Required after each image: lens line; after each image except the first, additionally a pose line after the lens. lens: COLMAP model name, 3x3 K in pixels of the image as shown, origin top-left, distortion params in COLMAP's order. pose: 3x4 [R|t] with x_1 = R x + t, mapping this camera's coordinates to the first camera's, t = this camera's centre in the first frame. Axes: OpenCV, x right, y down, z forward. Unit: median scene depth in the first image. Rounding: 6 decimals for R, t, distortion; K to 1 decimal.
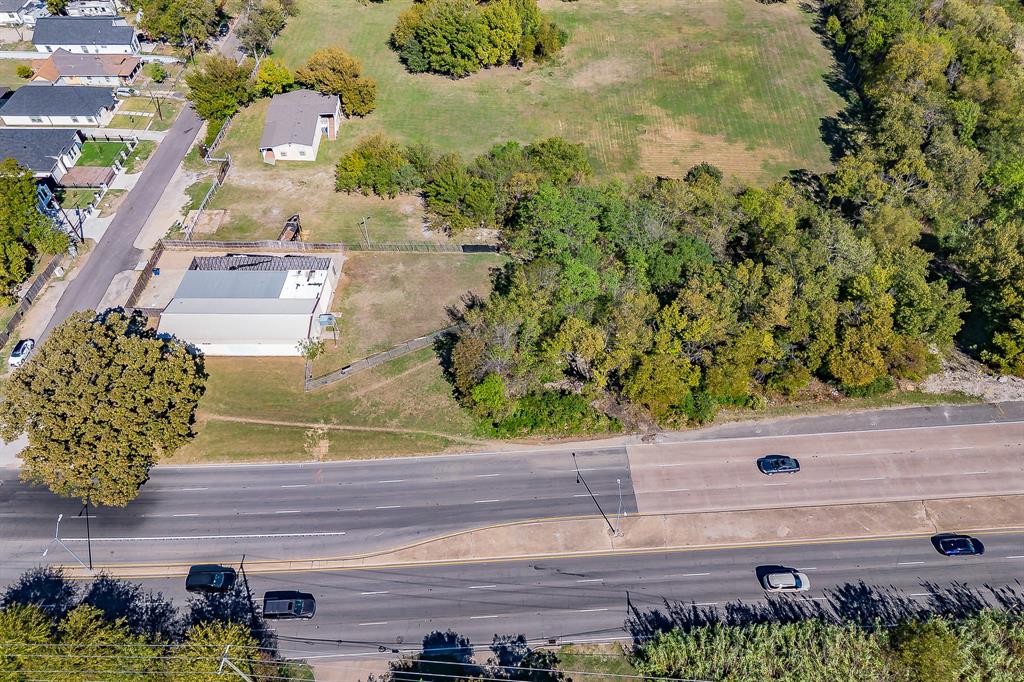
lens RADIAL K [[726.0, 0, 512.0], [0, 726.0, 341.0], [0, 0, 1]] dist [0.057223, -0.004496]
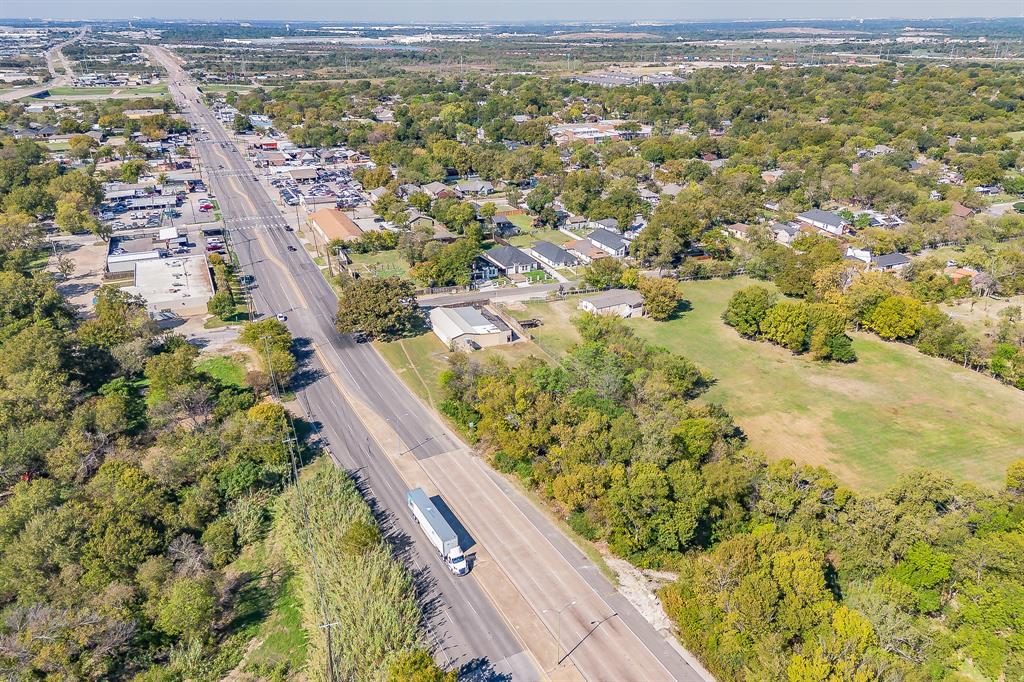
lens RADIAL K [[726.0, 0, 512.0], [0, 726.0, 341.0], [0, 0, 1]] dist [0.057223, -0.004496]
pose [[0.432214, 0.373945, -0.820583, 1.417597], [-0.685281, 0.727687, -0.029337, -0.054442], [0.586157, 0.575010, 0.570774, 0.031448]]
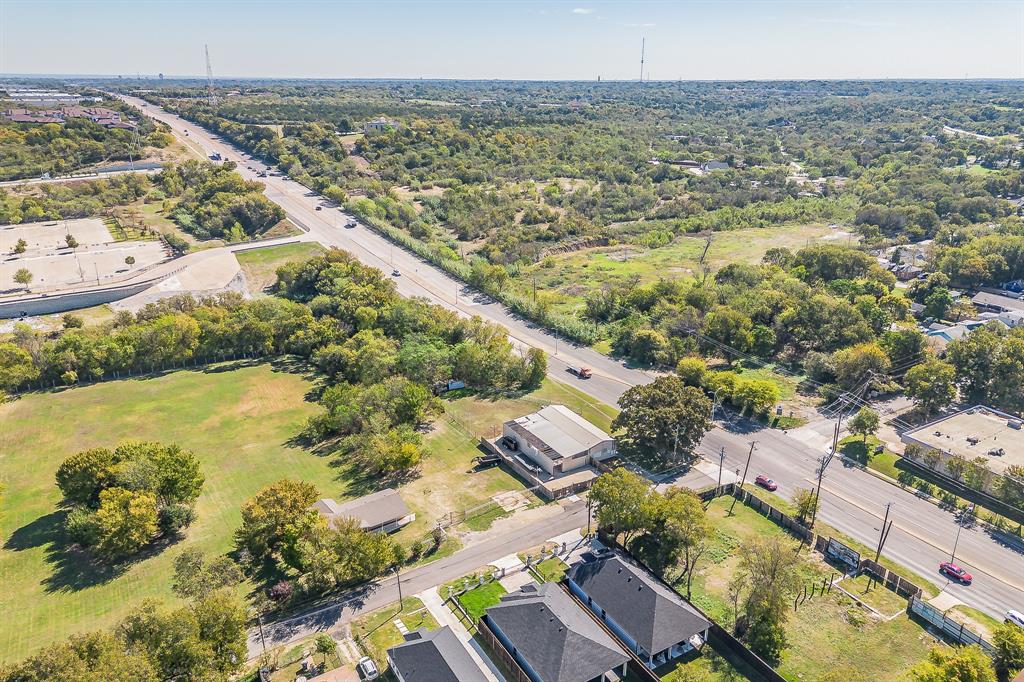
lens RADIAL K [[726.0, 0, 512.0], [0, 726.0, 341.0], [0, 0, 1]] dist [0.057223, -0.004496]
pose [[-0.531681, -0.276761, 0.800449, -1.706599], [0.639748, 0.488098, 0.593702, -1.300748], [-0.555012, 0.827746, -0.082455, 1.164051]]
